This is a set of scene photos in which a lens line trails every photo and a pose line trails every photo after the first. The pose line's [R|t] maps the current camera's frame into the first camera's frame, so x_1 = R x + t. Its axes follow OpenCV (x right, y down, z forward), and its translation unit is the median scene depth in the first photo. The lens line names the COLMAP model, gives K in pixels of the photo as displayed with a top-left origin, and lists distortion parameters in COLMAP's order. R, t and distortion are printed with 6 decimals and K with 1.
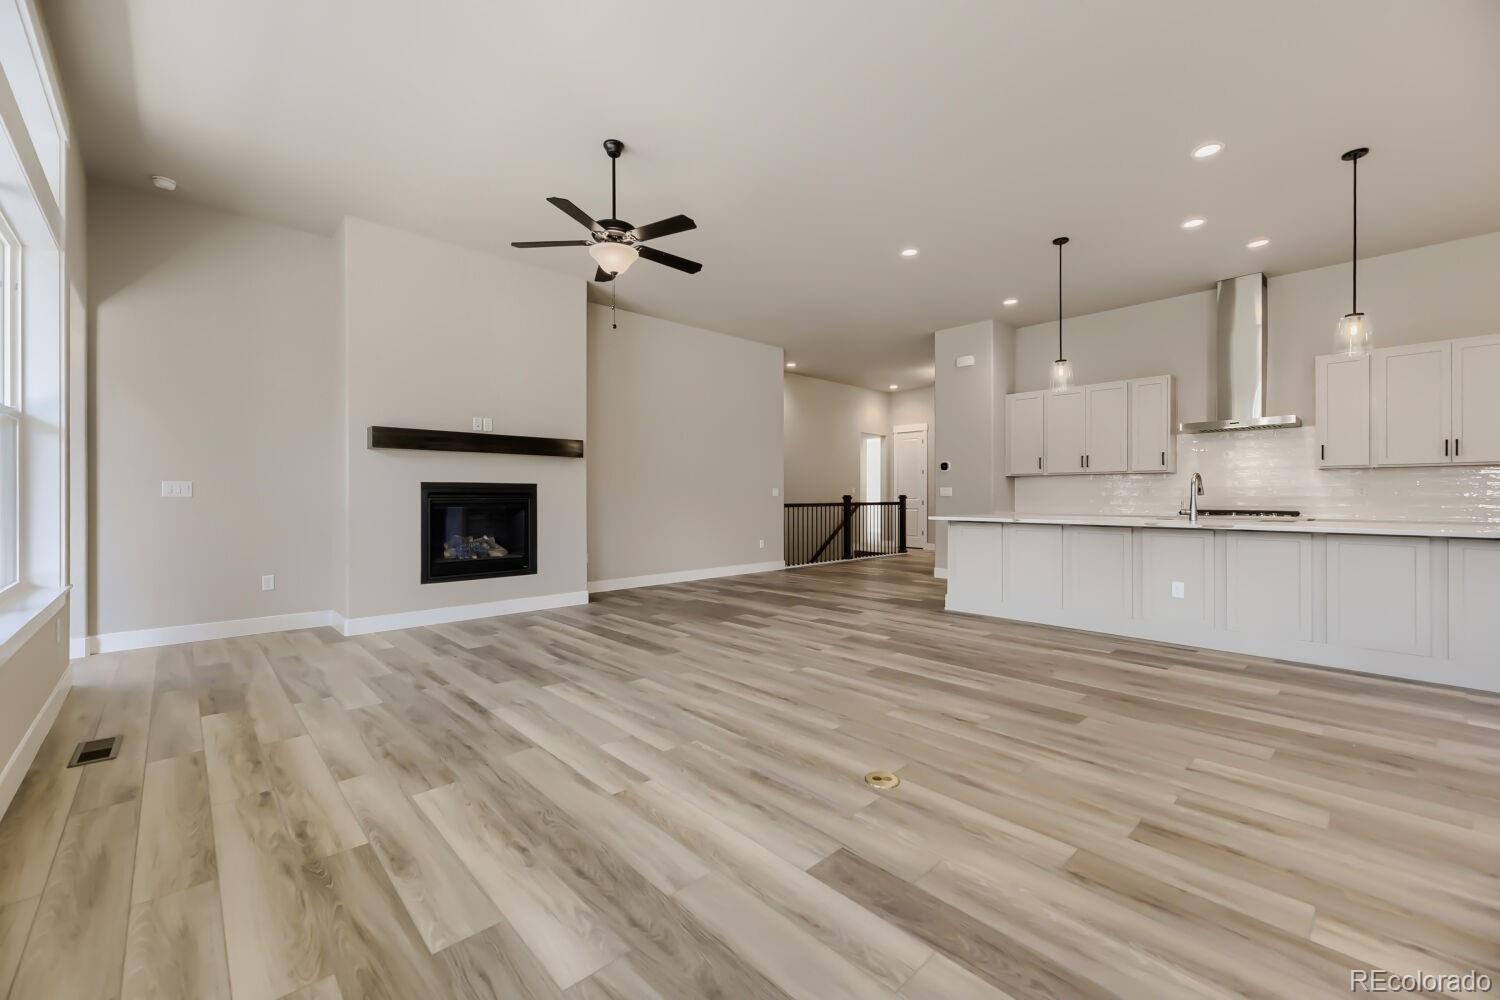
lens RADIAL K [[610.8, 0, 744.3], [0, 610.8, 497.2], [0, 0, 1]] dist [0.013948, 0.000121]
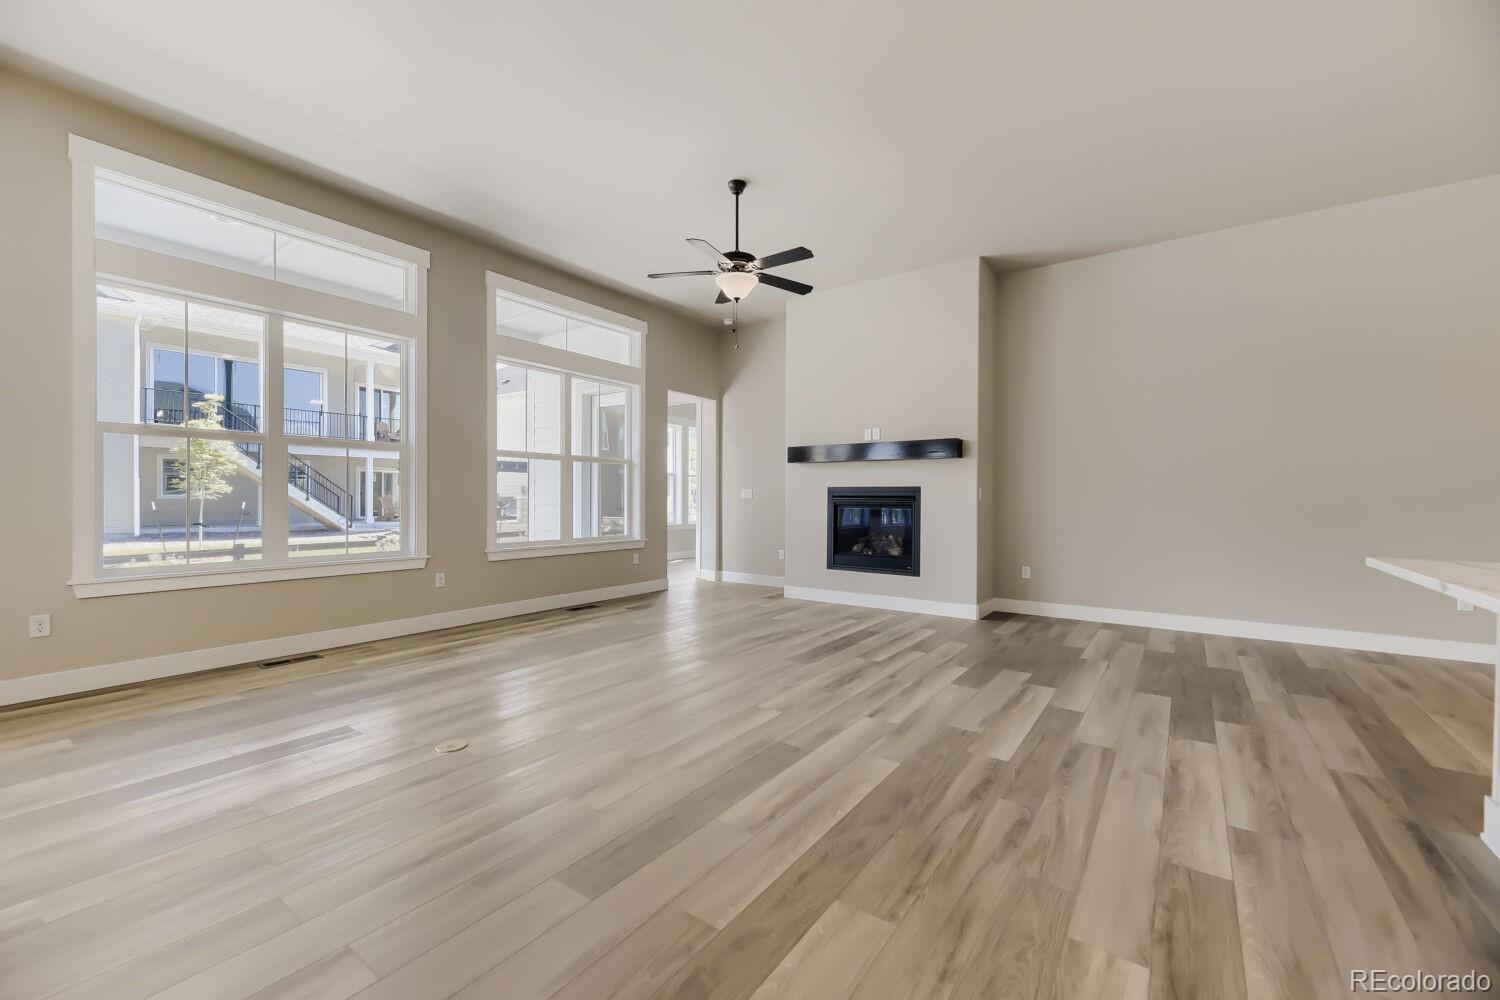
lens RADIAL K [[604.1, 0, 745.1], [0, 604.1, 501.5], [0, 0, 1]] dist [0.003642, -0.000050]
pose [[0.189453, 0.008940, -0.981849, 0.631918], [-0.008025, 0.999939, 0.007556, -0.003087], [0.981857, 0.006447, 0.189513, 0.583662]]
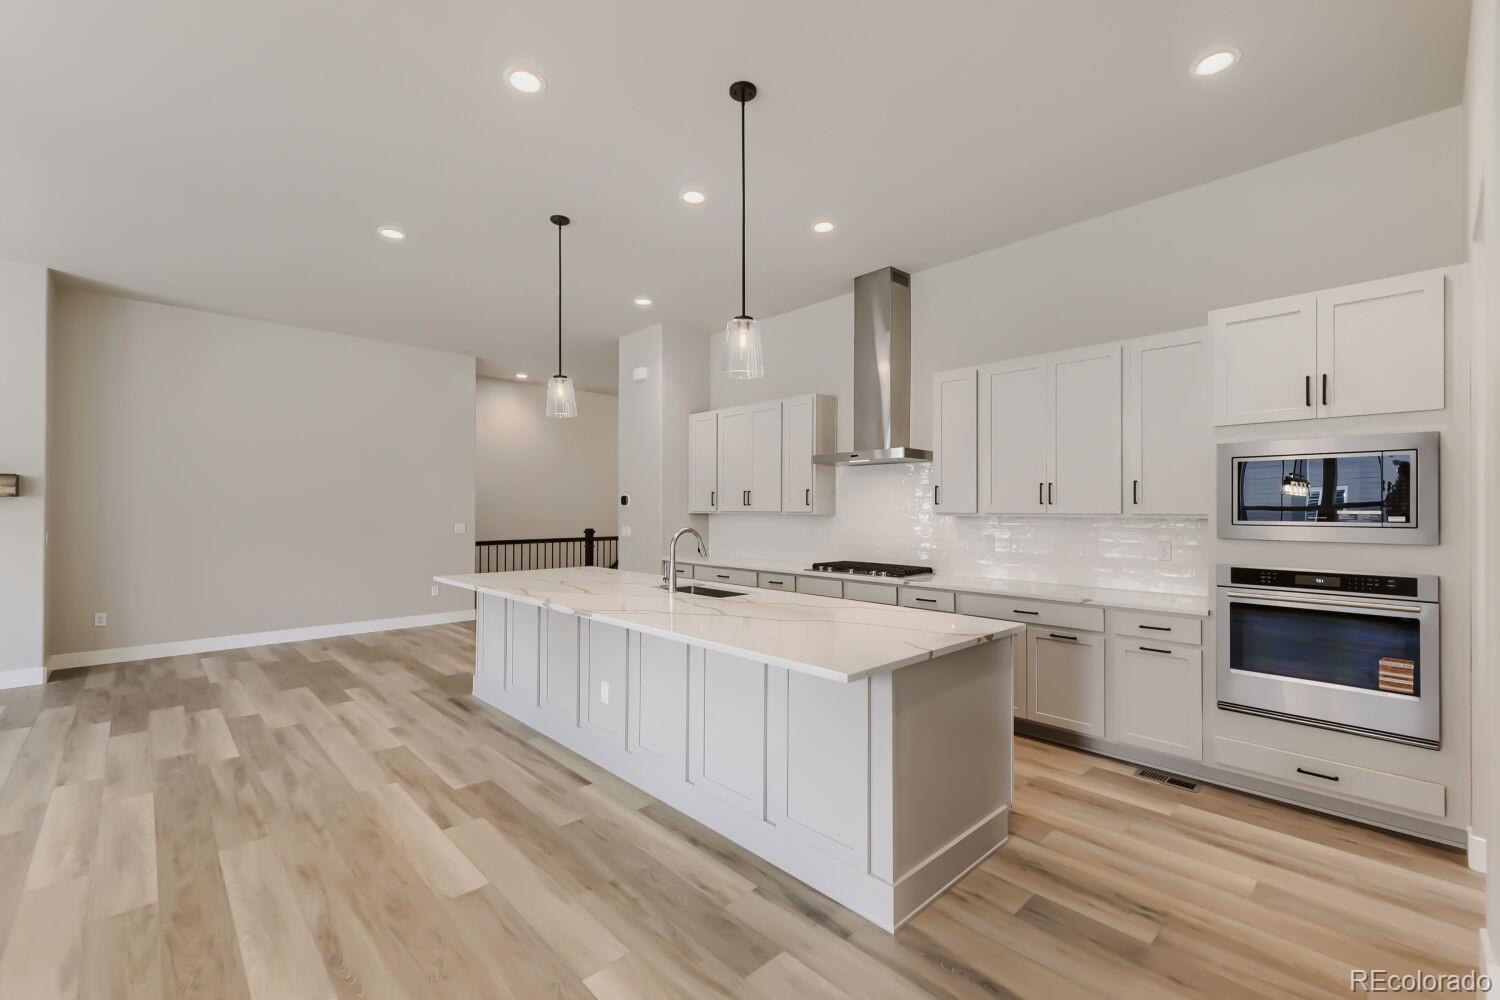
lens RADIAL K [[643.0, 0, 747.7], [0, 643.0, 505.7], [0, 0, 1]] dist [0.011707, -0.000530]
pose [[0.999974, 0.003357, 0.006347, 0.733162], [-0.003305, 0.999961, -0.008250, -0.055009], [-0.006375, 0.008229, 0.999946, 0.196109]]
